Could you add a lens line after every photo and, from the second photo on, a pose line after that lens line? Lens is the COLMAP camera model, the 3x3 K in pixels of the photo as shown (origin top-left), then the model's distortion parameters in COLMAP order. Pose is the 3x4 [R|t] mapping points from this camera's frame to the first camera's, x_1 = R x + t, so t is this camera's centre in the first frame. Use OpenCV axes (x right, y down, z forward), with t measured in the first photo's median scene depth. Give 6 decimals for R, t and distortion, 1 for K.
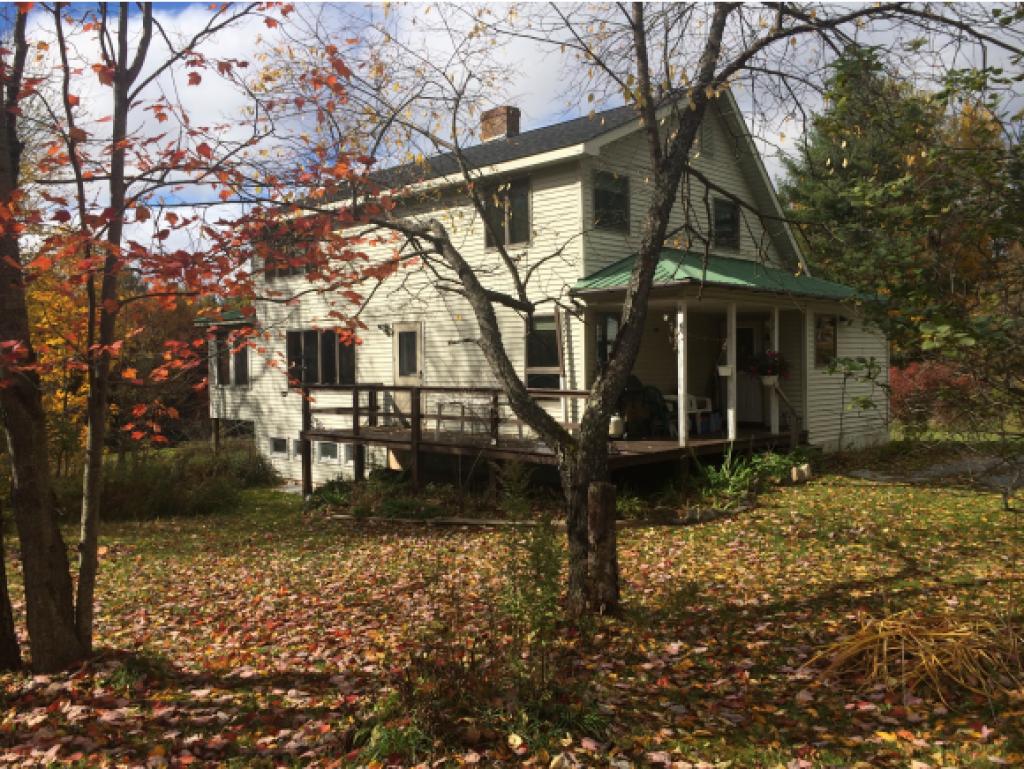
lens RADIAL K [[879.3, 0, 512.1], [0, 879.3, 377.7], [0, 0, 1]] dist [0.089676, -0.126453]
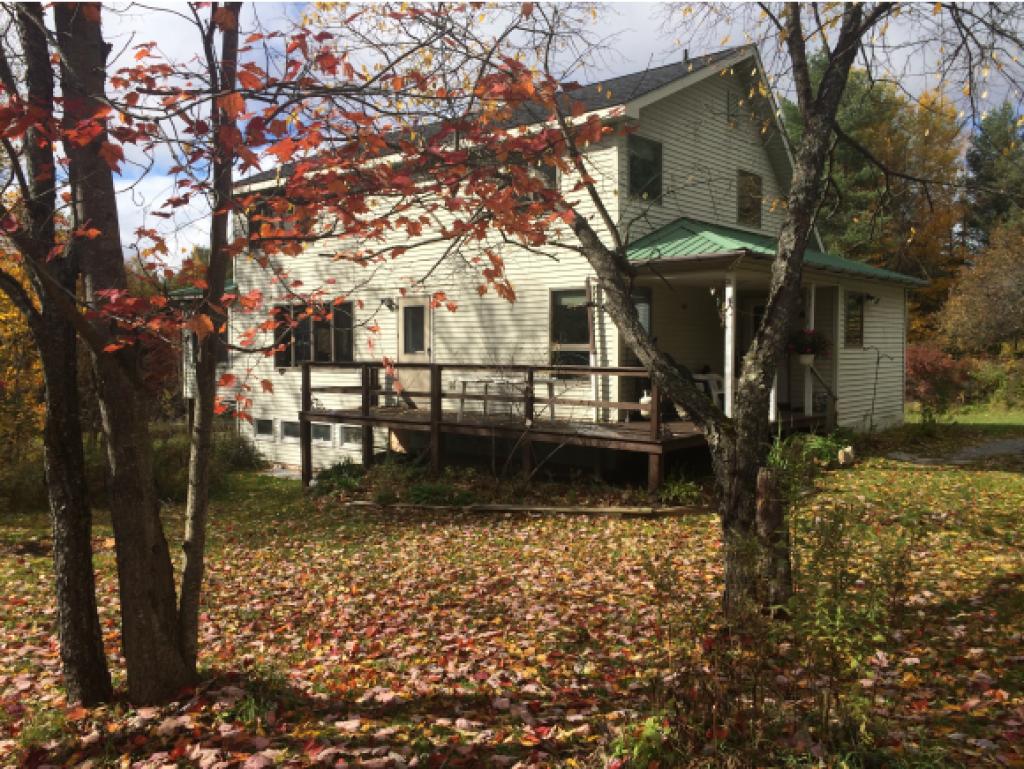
lens RADIAL K [[872.5, 0, 510.3], [0, 872.5, 370.5], [0, 0, 1]] dist [0.093083, -0.127565]
pose [[0.997483, 0.005957, 0.070659, -0.111668], [-0.006675, 0.999928, 0.009932, 0.008922], [-0.070594, -0.010378, 0.997451, 0.080827]]
